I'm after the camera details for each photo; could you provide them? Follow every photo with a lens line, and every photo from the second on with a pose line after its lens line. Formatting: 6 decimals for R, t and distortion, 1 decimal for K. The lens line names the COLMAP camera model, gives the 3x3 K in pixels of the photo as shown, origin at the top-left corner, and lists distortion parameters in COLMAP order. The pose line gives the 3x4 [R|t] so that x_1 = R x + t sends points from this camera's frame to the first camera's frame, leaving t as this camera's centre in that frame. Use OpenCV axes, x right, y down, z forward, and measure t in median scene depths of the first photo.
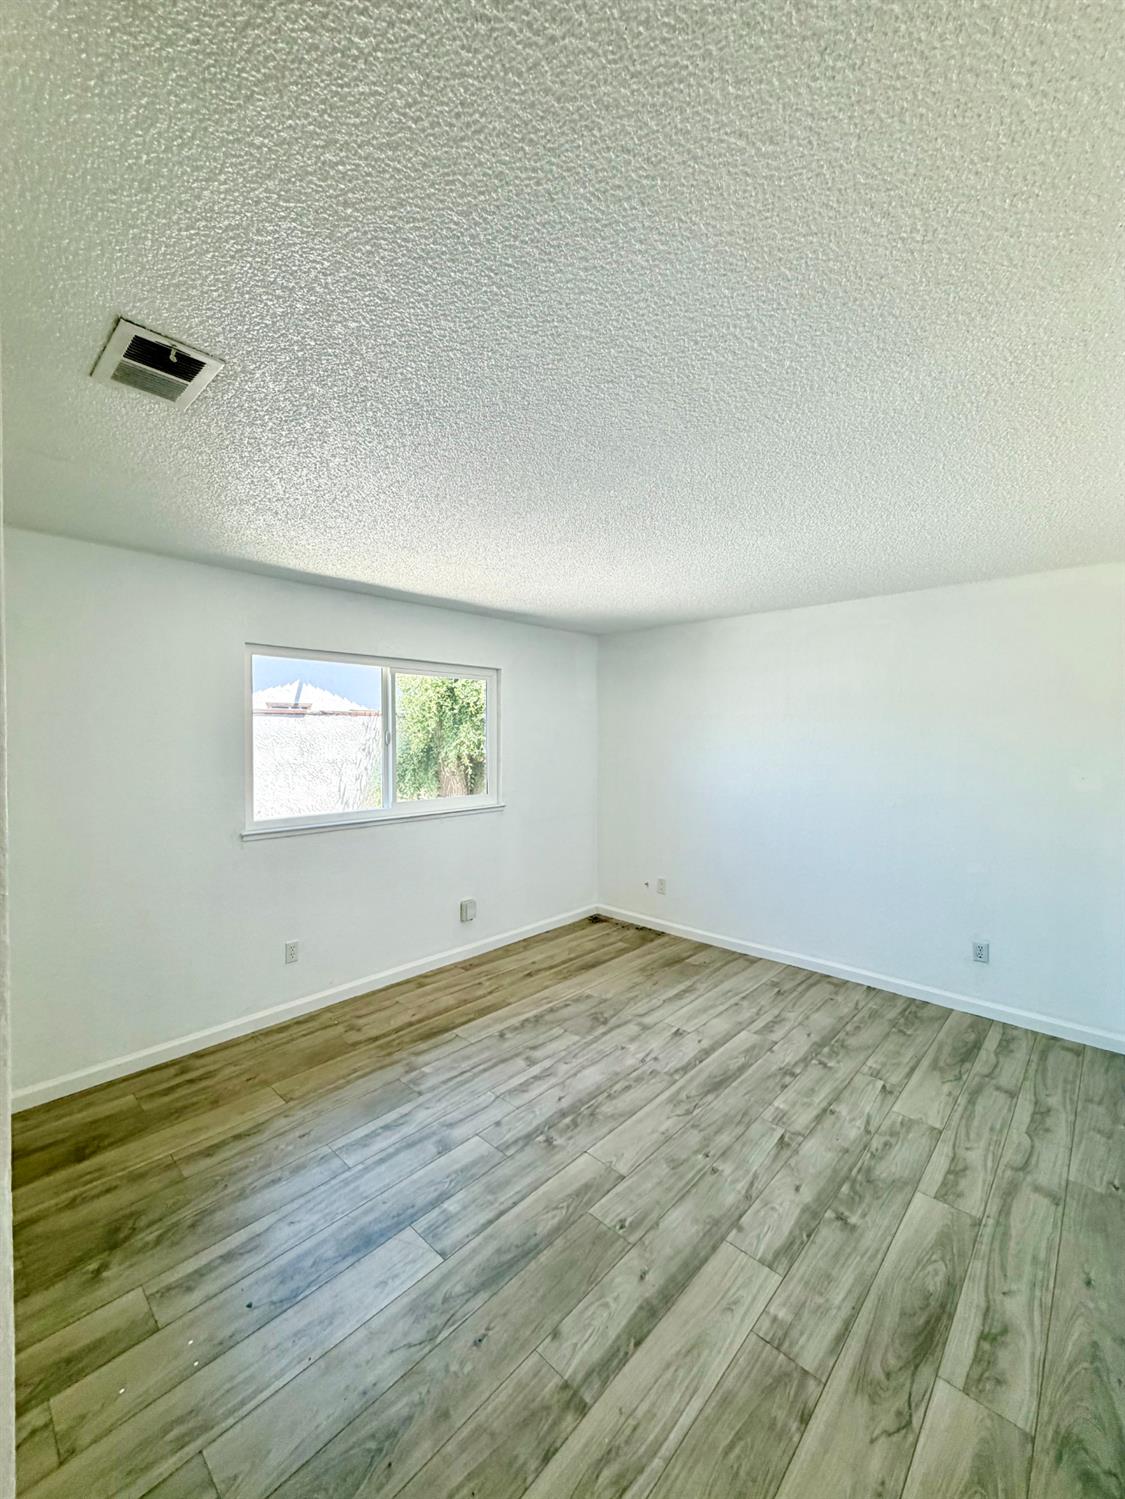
lens RADIAL K [[599.2, 0, 557.9], [0, 599.2, 748.3], [0, 0, 1]] dist [0.000947, -0.000362]
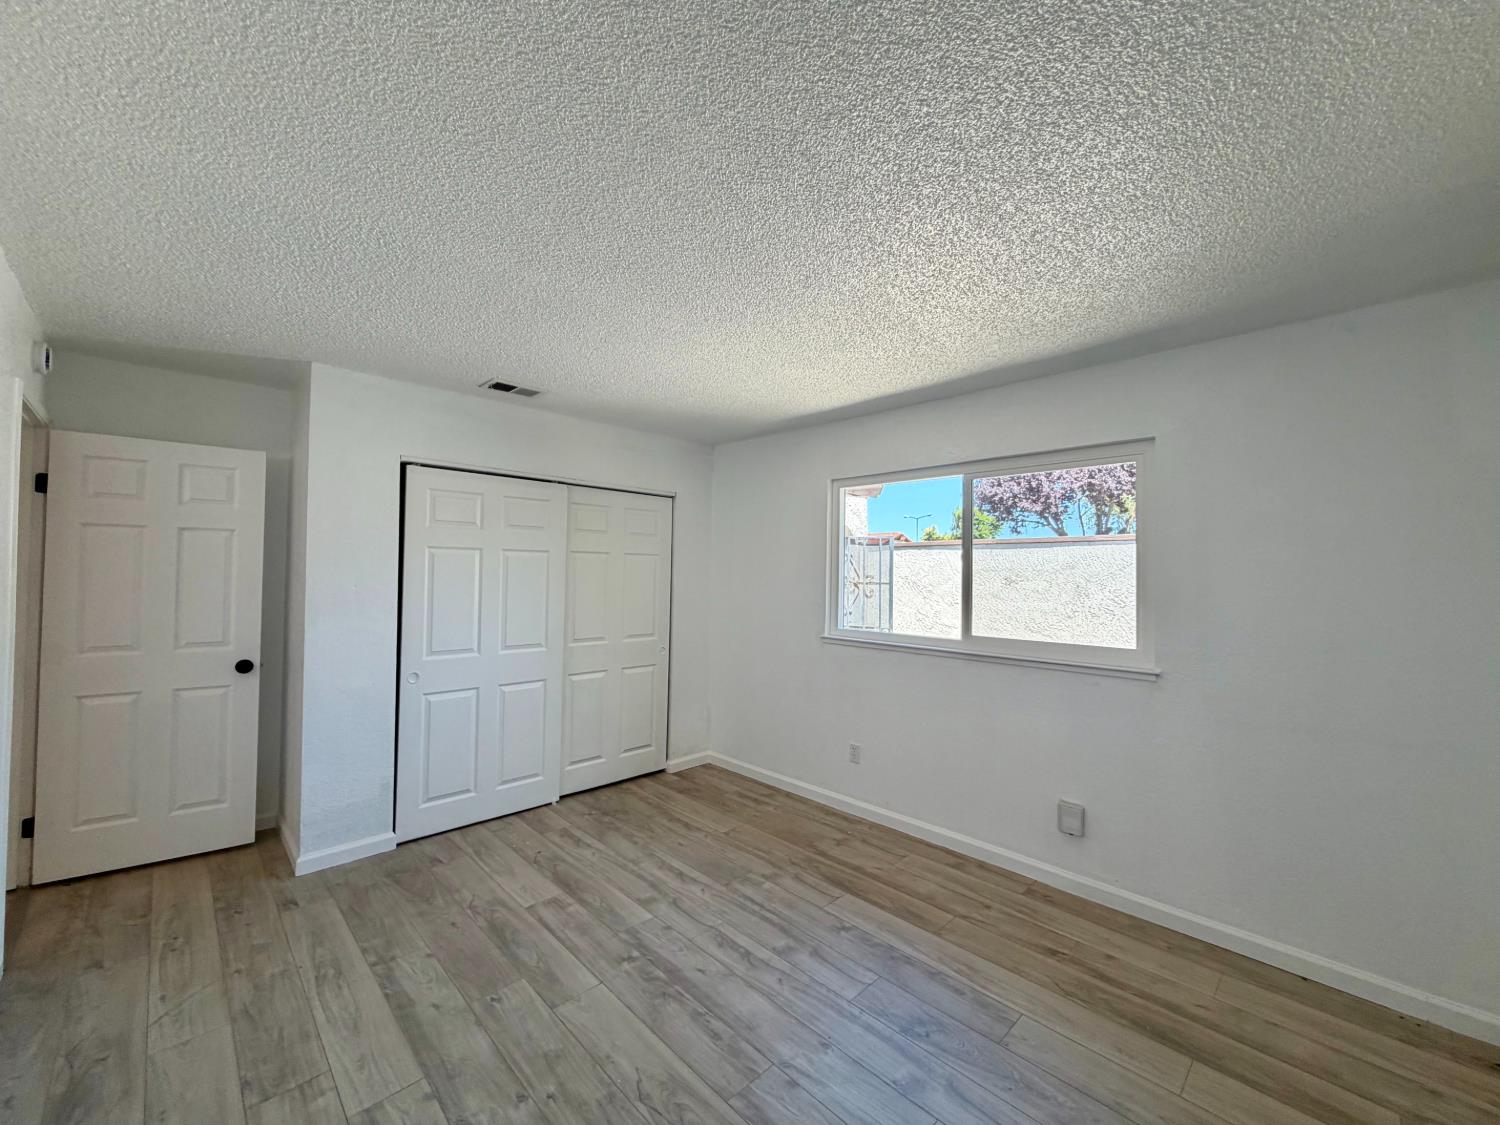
lens RADIAL K [[599.6, 0, 745.2], [0, 599.6, 562.6], [0, 0, 1]] dist [0.000947, -0.000362]
pose [[-0.047186, -0.020751, -0.998671, 0.824539], [-0.035718, 0.999180, -0.019074, 0.027015], [0.998247, 0.034771, -0.047888, 1.048235]]
